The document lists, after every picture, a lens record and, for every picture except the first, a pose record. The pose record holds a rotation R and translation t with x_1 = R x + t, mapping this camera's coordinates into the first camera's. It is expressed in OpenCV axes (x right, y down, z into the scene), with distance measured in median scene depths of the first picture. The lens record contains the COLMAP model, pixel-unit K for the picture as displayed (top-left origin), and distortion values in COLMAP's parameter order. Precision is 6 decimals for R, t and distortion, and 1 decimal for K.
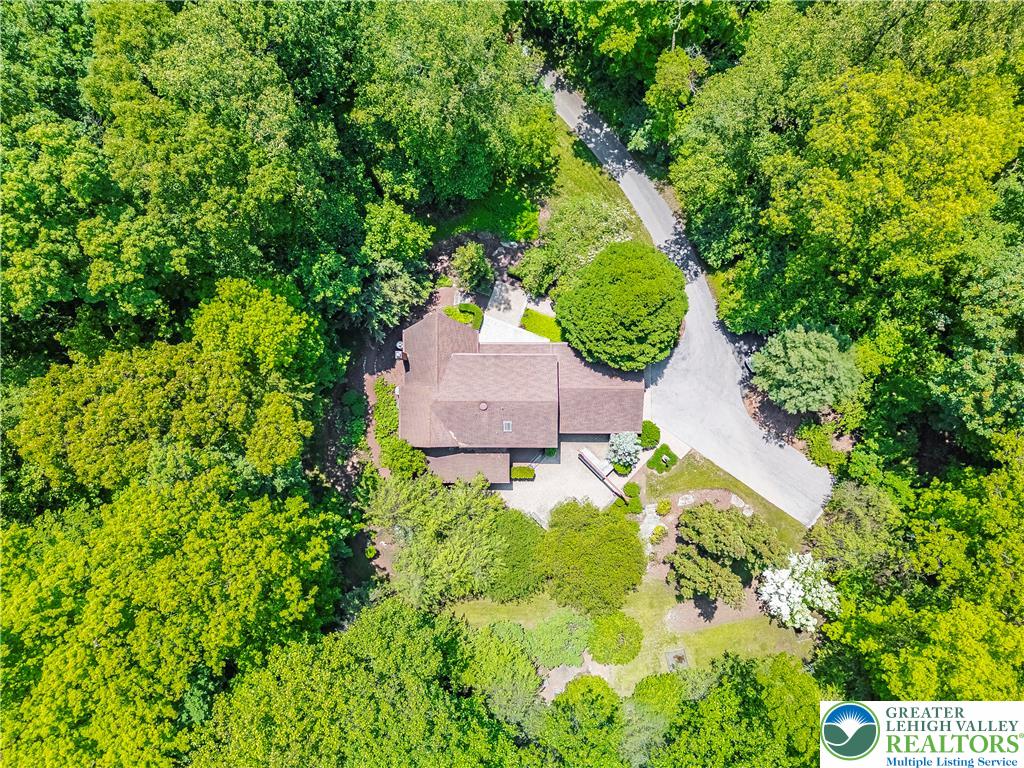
lens RADIAL K [[715.9, 0, 511.0], [0, 715.9, 385.3], [0, 0, 1]] dist [0.001888, 0.001711]
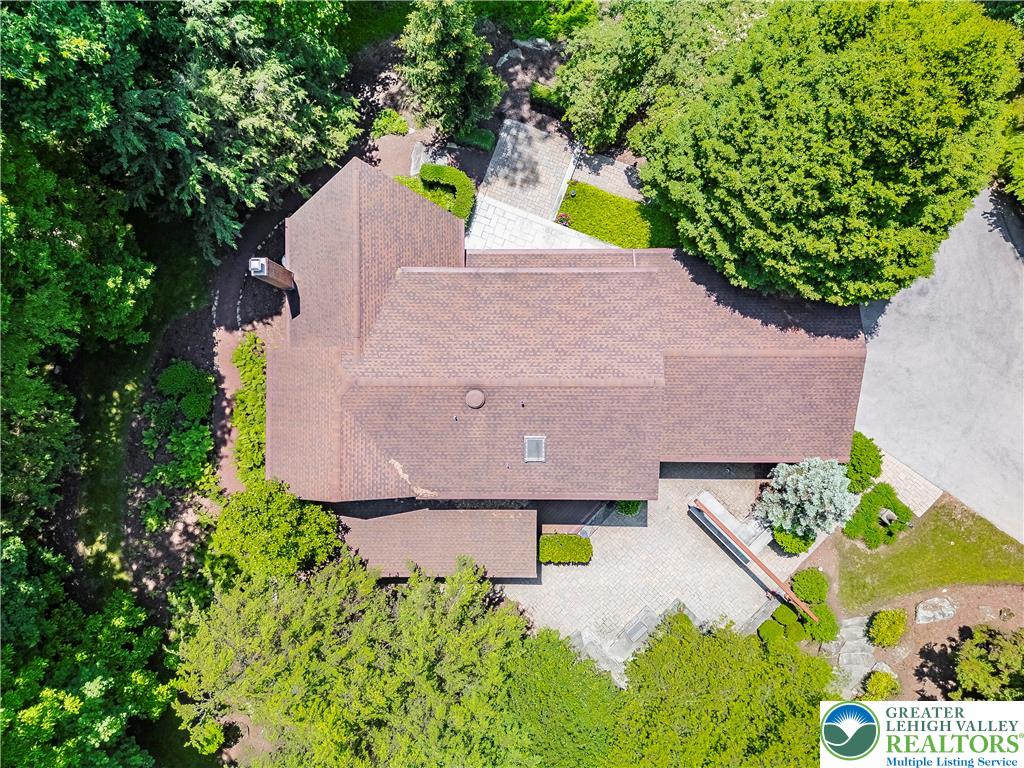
lens RADIAL K [[715.9, 0, 542.8], [0, 715.9, 380.1], [0, 0, 1]] dist [0.001888, 0.001711]
pose [[0.998932, 0.000762, 0.046189, -0.018100], [-0.000589, 0.999993, -0.003770, 0.019567], [-0.046191, 0.003739, 0.998926, 0.564697]]
